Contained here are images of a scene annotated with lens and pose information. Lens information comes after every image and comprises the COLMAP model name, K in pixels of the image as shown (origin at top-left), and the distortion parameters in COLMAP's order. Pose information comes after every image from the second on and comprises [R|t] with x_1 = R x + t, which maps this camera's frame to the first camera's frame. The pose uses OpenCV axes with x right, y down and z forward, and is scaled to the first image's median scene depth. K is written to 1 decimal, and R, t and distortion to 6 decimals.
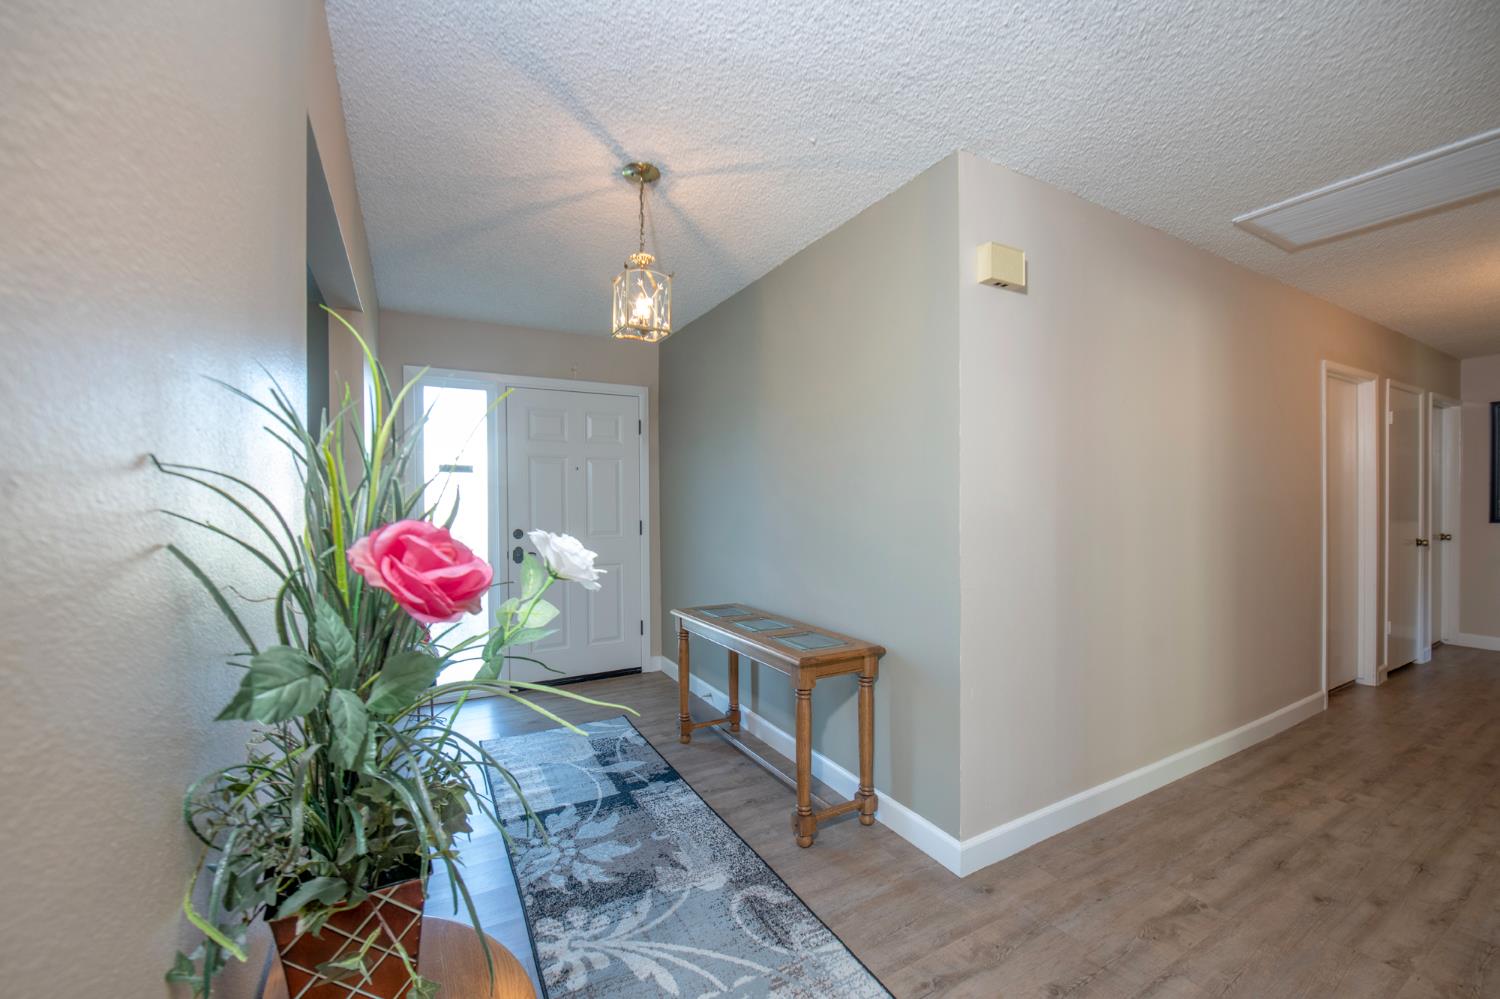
lens RADIAL K [[634.8, 0, 744.3], [0, 634.8, 499.3], [0, 0, 1]] dist [-0.027001, -0.000125]
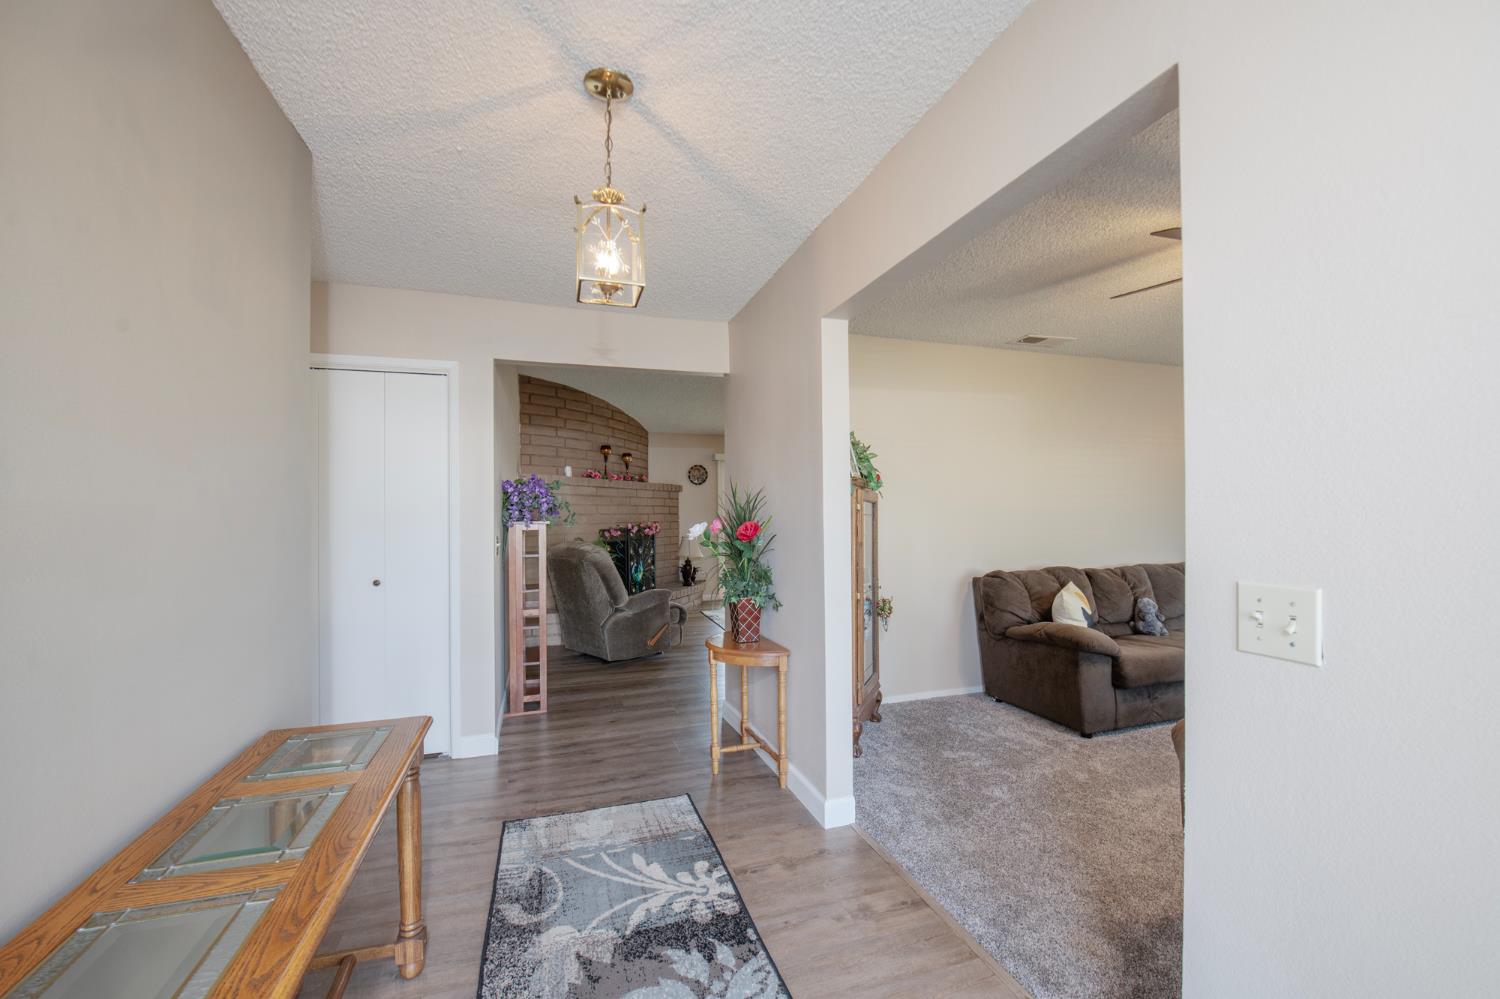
lens RADIAL K [[634.8, 0, 744.3], [0, 634.8, 499.3], [0, 0, 1]] dist [-0.027001, -0.000125]
pose [[-0.983989, 0.011727, 0.177841, -0.526381], [0.008520, 0.999787, -0.018784, -0.005159], [-0.178024, -0.016968, -0.983880, 2.012622]]
